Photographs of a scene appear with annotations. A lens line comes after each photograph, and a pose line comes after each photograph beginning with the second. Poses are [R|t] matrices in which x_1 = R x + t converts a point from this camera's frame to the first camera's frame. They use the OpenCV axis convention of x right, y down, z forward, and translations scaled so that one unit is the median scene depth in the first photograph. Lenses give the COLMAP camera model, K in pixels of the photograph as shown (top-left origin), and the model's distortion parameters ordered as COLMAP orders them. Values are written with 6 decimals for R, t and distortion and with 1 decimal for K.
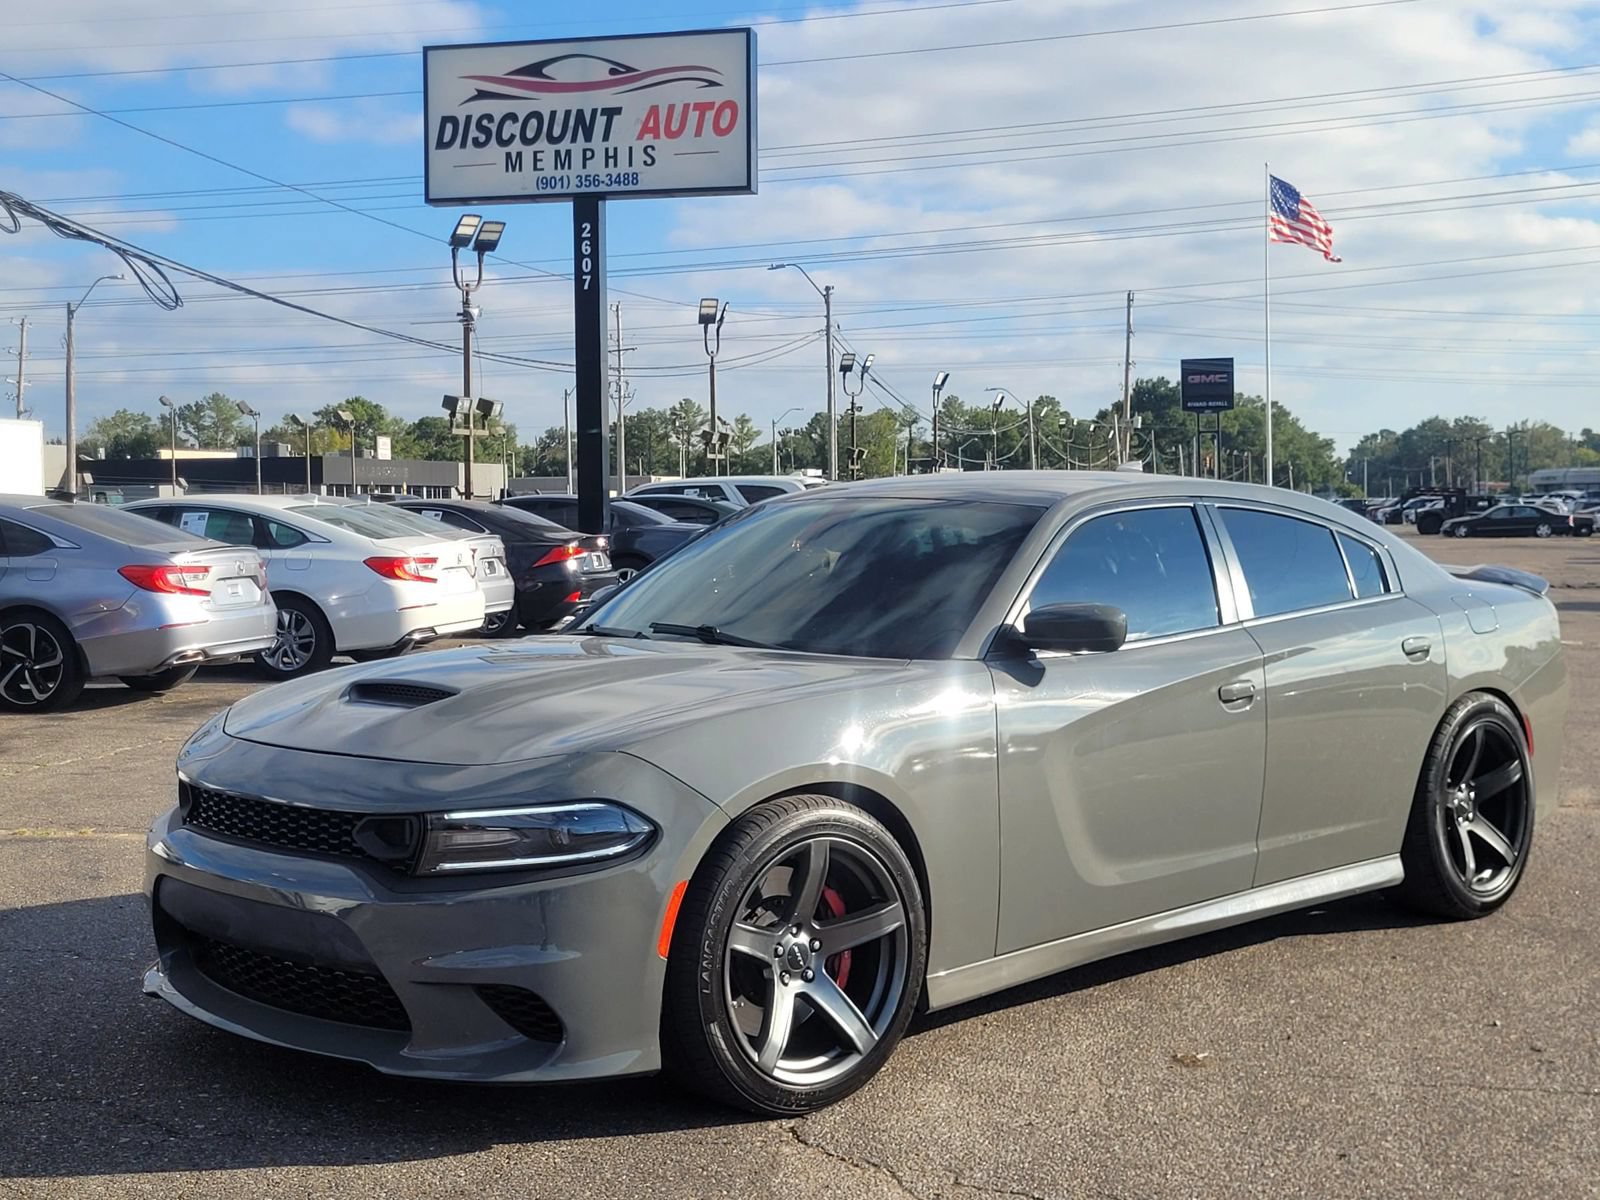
lens RADIAL K [[2136.4, 0, 794.8], [0, 2136.4, 595.8], [0, 0, 1]] dist [0.043876, 0.000000]
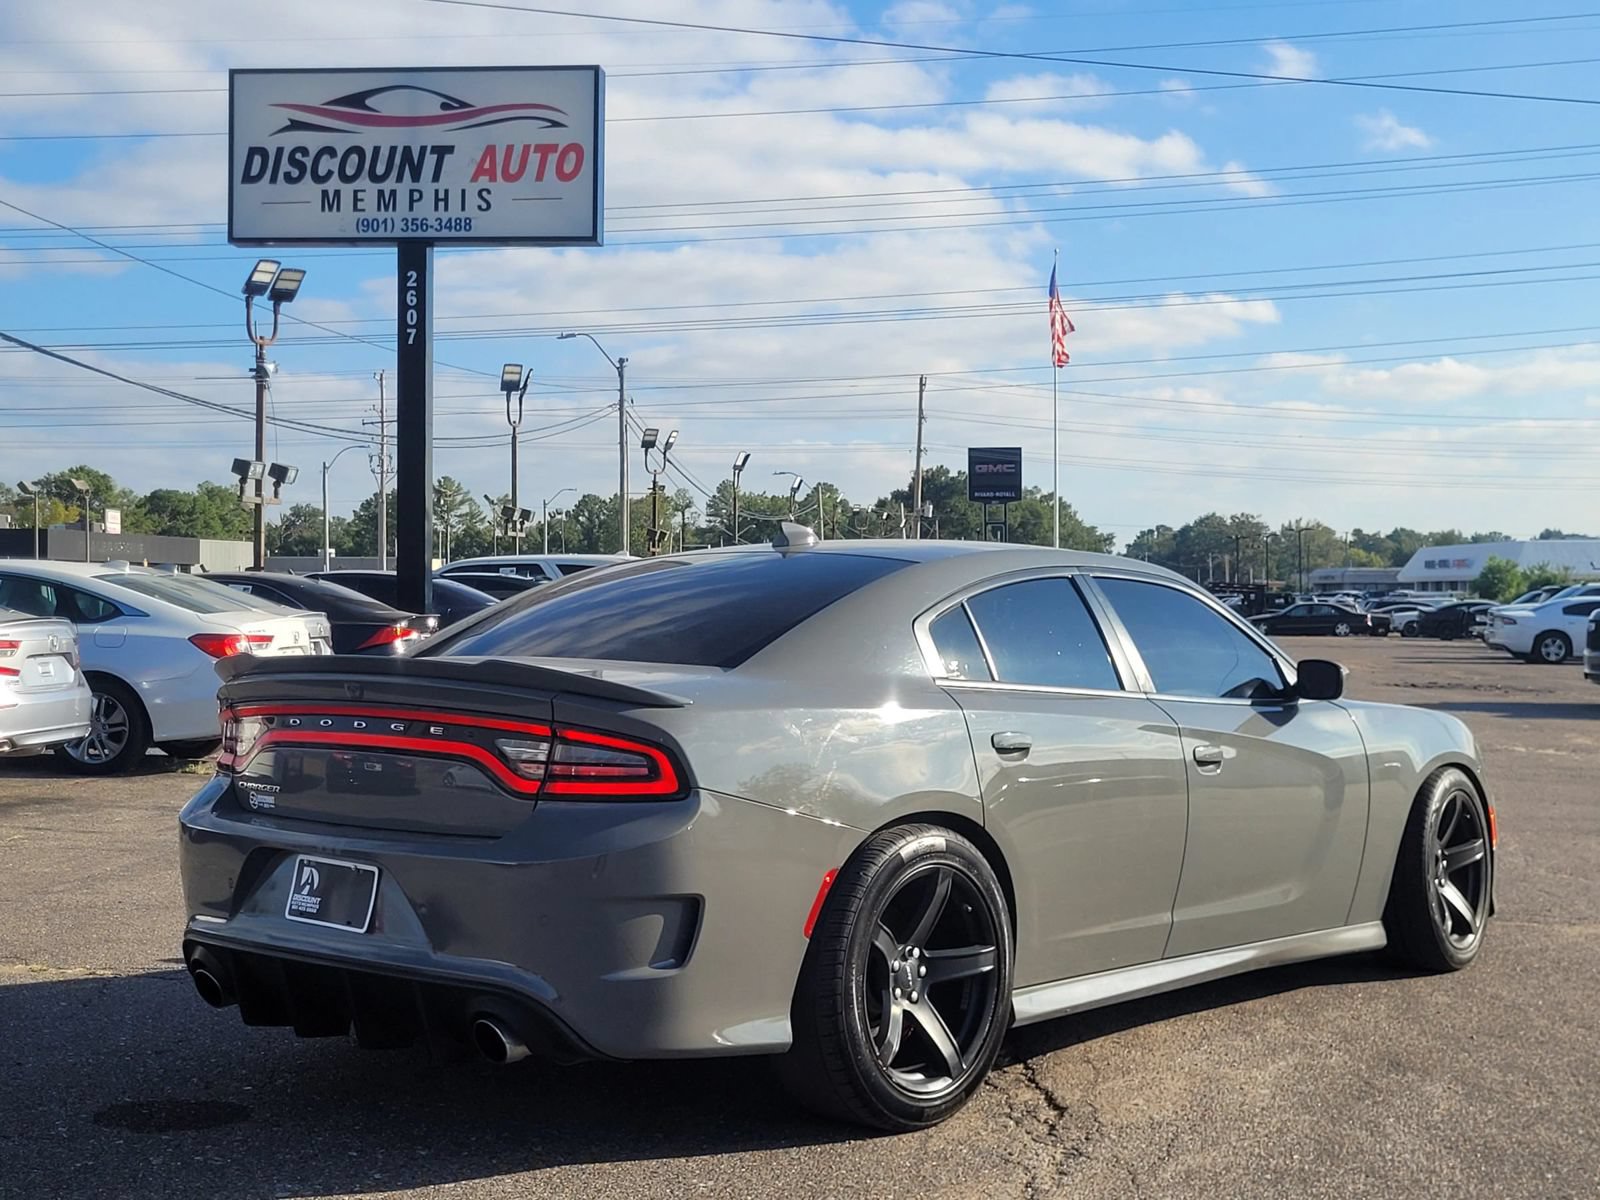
lens RADIAL K [[2231.7, 0, 834.1], [0, 2231.7, 622.5], [0, 0, 1]] dist [0.044420, 0.000000]
pose [[0.991886, 0.015082, 0.126237, -0.037521], [-0.011308, 0.999469, -0.030558, 0.001542], [-0.126630, 0.028883, 0.991529, 0.042262]]
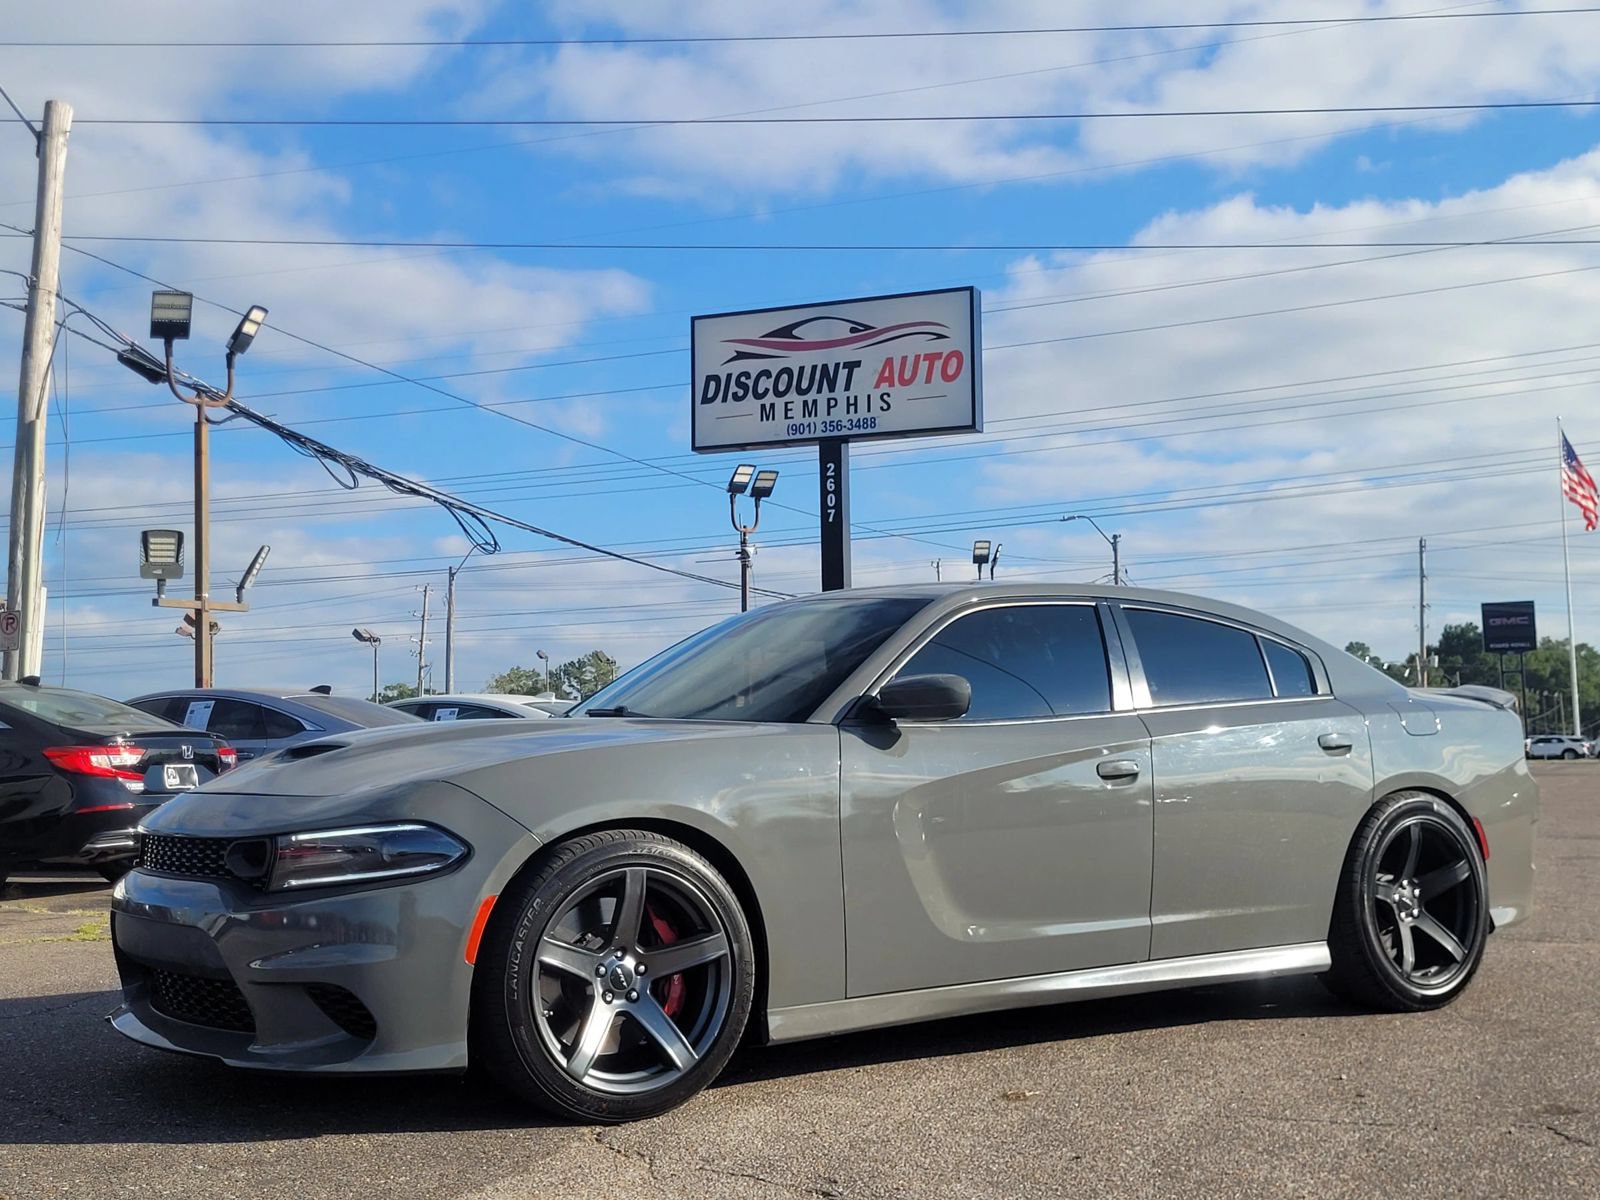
lens RADIAL K [[1961.1, 0, 801.6], [0, 1961.1, 597.9], [0, 0, 1]] dist [0.046087, 0.000000]
pose [[0.986482, -0.019506, -0.162703, 0.053344], [-0.000249, 0.992711, -0.120520, 0.019668], [0.163868, 0.118932, 0.979287, 0.000315]]
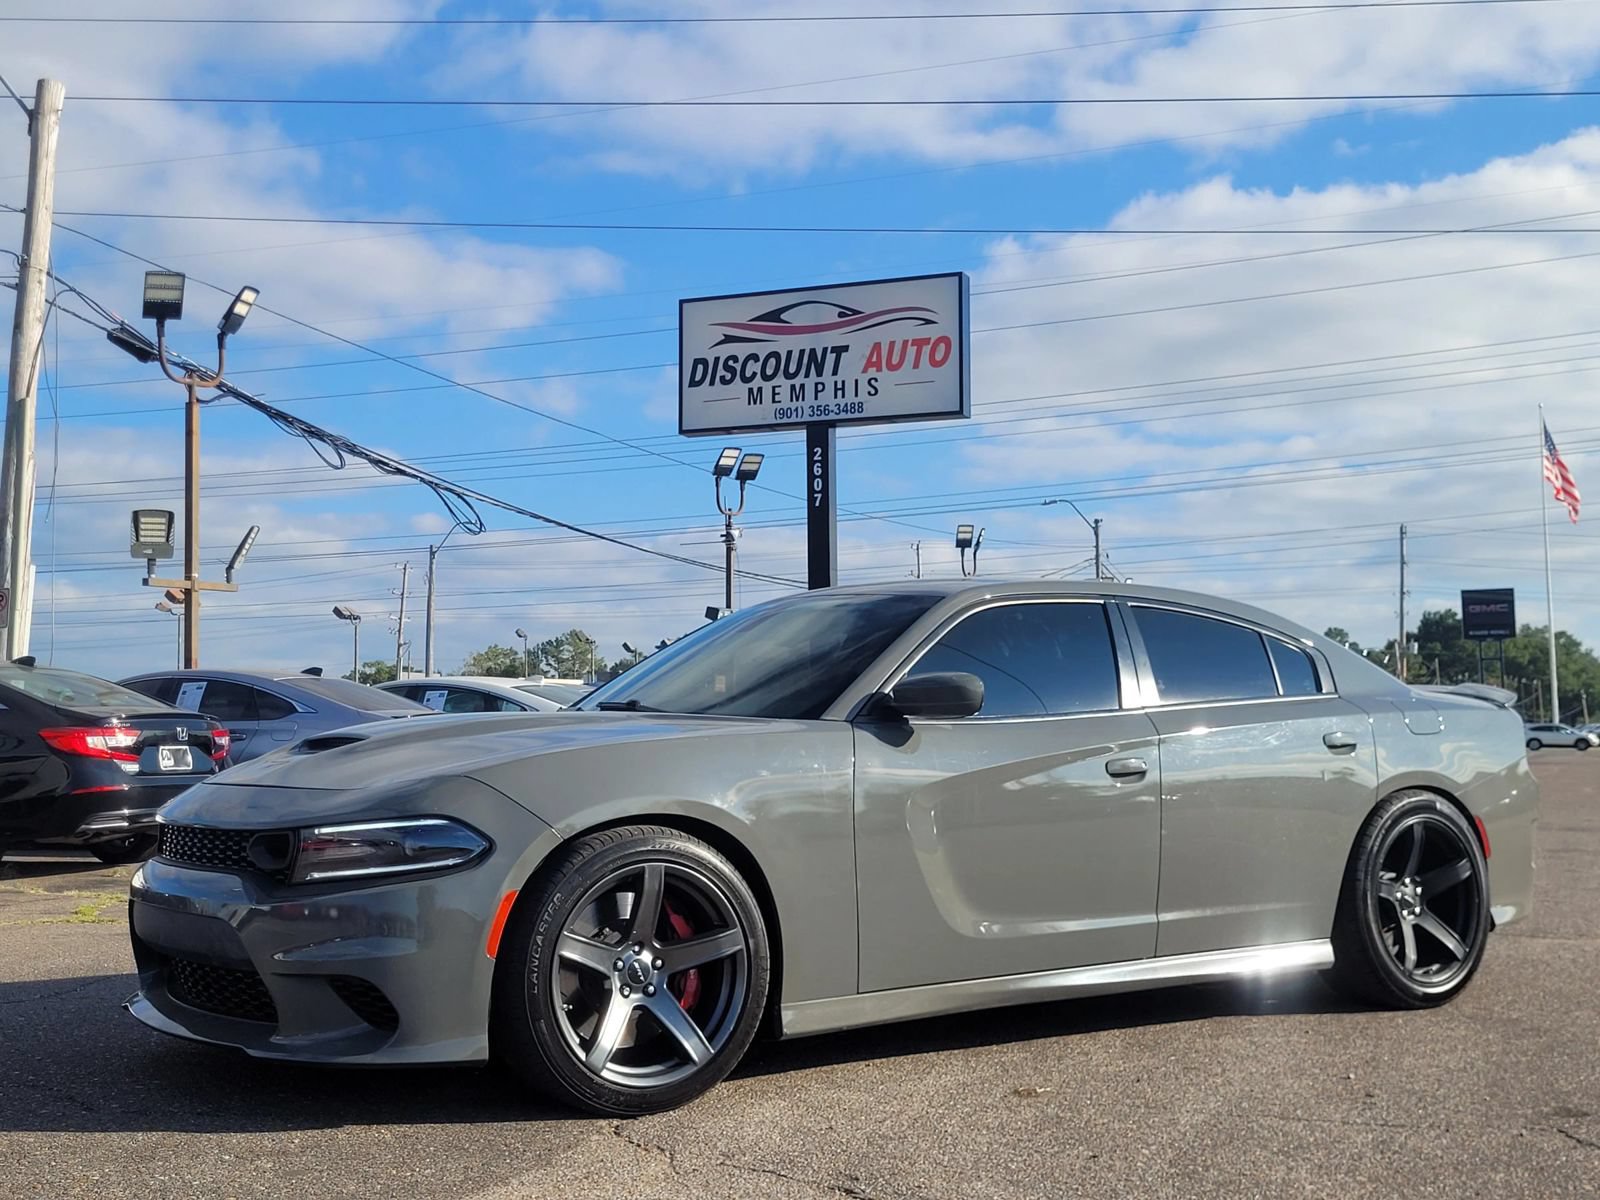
lens RADIAL K [[1961.1, 0, 775.5], [0, 1961.1, 589.3], [0, 0, 1]] dist [0.046087, 0.000000]
pose [[0.986316, -0.009836, -0.164575, 0.049300], [-0.009246, 0.993347, -0.114784, 0.017876], [0.164609, 0.114735, 0.979663, -0.002218]]
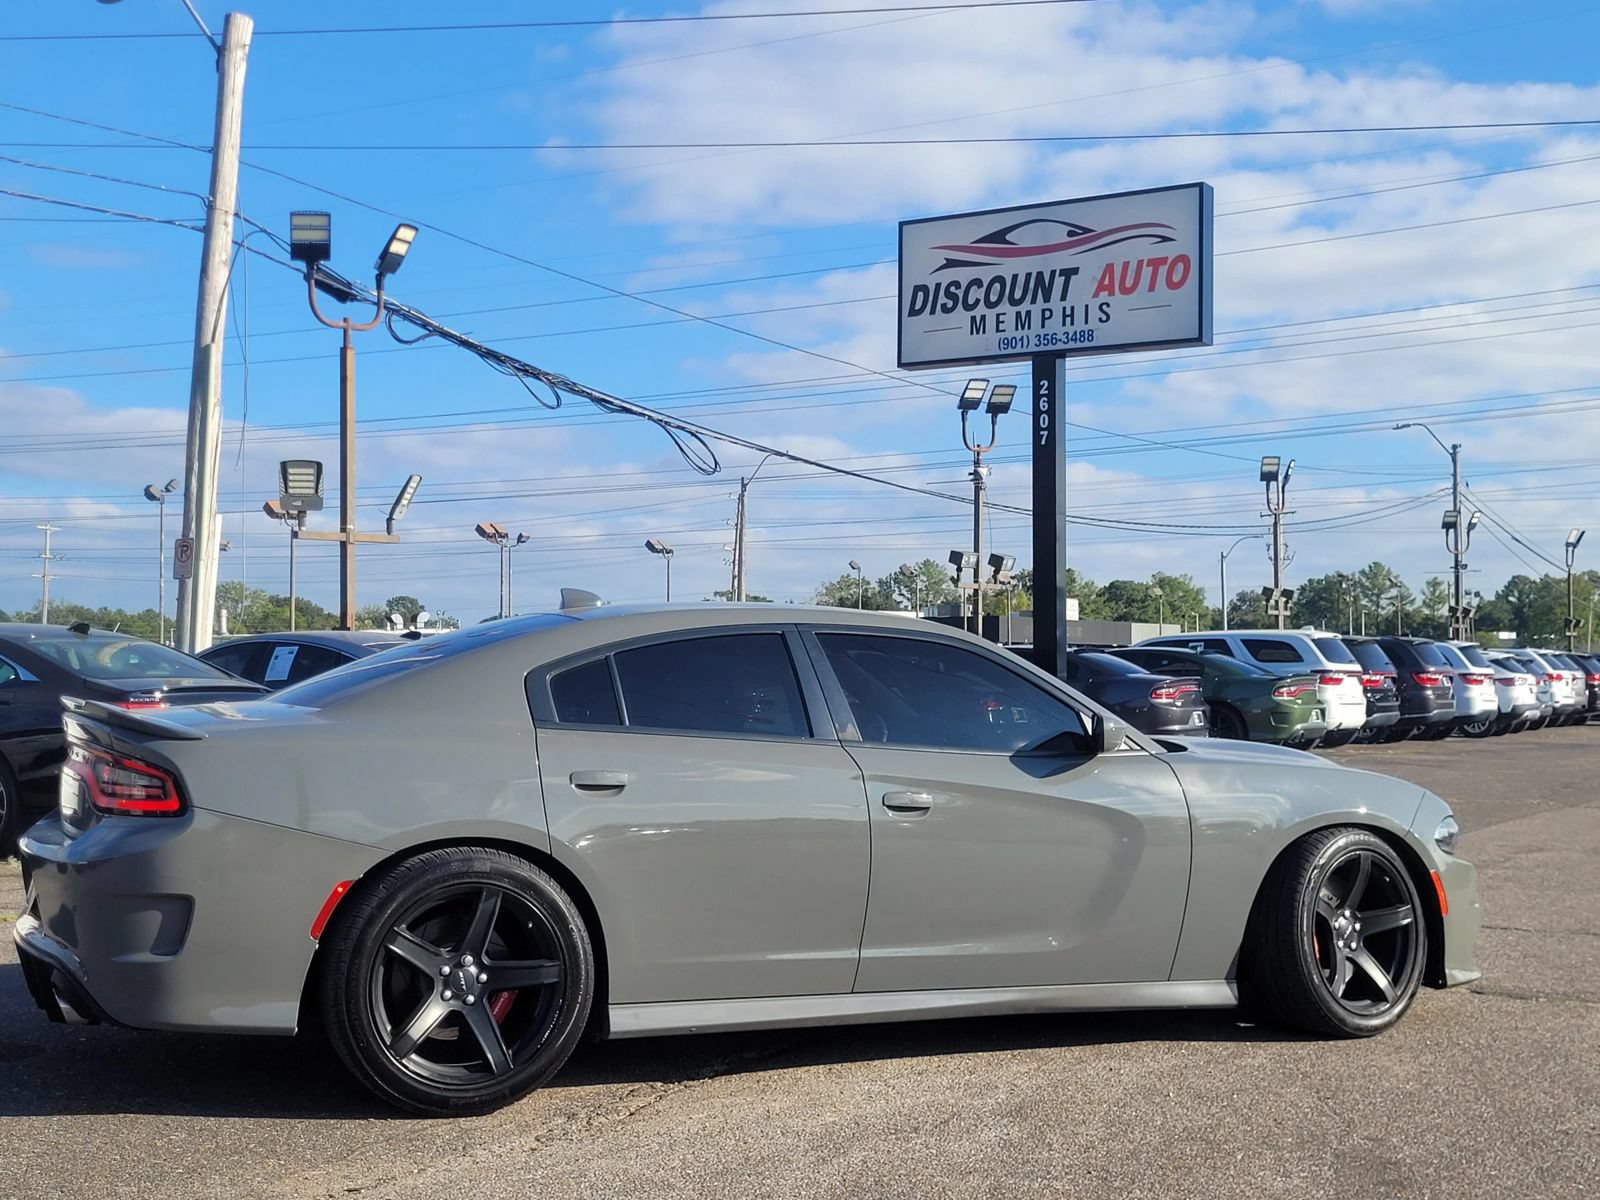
lens RADIAL K [[2028.0, 0, 797.6], [0, 2028.0, 587.5], [0, 0, 1]] dist [0.045649, 0.000000]
pose [[0.942468, -0.000133, -0.334296, 0.116409], [-0.026788, 0.996754, -0.075921, 0.001708], [0.333221, 0.080508, 0.939405, 0.054995]]
